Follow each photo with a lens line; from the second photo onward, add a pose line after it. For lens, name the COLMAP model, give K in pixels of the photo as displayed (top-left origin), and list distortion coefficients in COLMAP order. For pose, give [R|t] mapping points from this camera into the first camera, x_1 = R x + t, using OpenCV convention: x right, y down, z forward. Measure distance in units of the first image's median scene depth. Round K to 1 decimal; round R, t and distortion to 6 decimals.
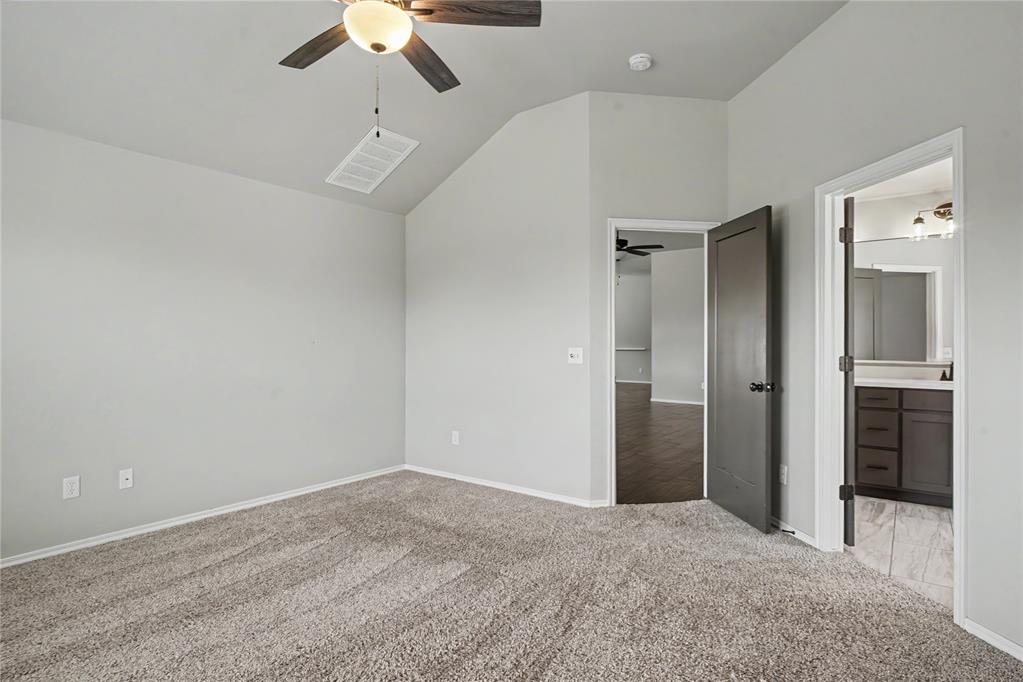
lens RADIAL K [[538.4, 0, 511.5], [0, 538.4, 341.0], [0, 0, 1]] dist [-0.000776, -0.000374]
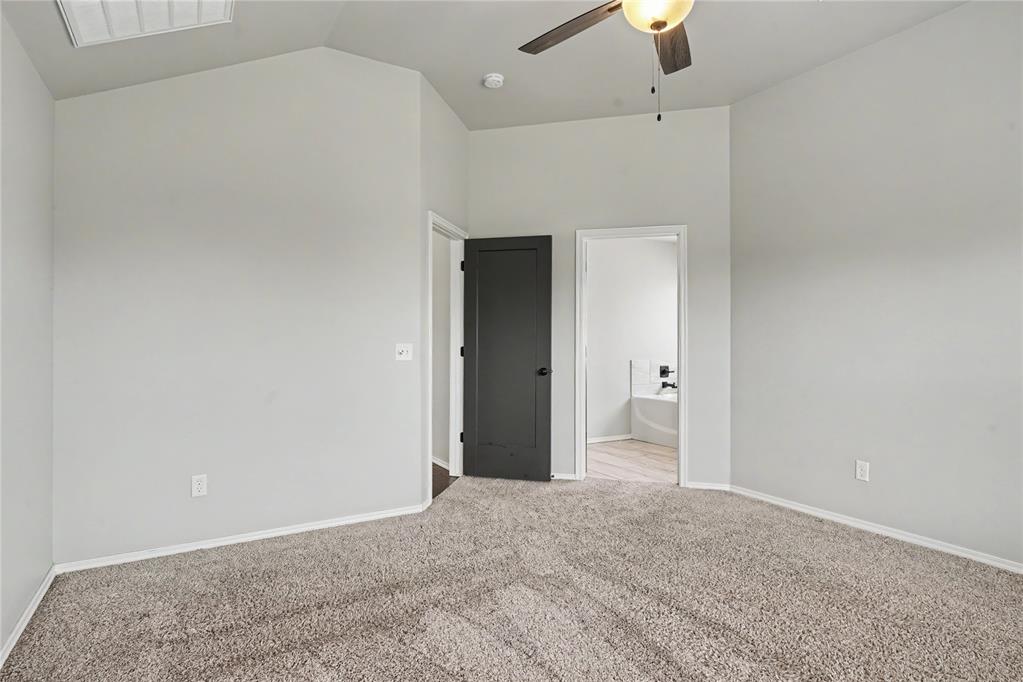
lens RADIAL K [[538.4, 0, 511.5], [0, 538.4, 341.0], [0, 0, 1]] dist [-0.000776, -0.000374]
pose [[0.380968, -0.011013, 0.924523, -0.665531], [-0.004704, 0.999893, 0.013850, -0.006264], [-0.924576, -0.009625, 0.380876, 0.483557]]
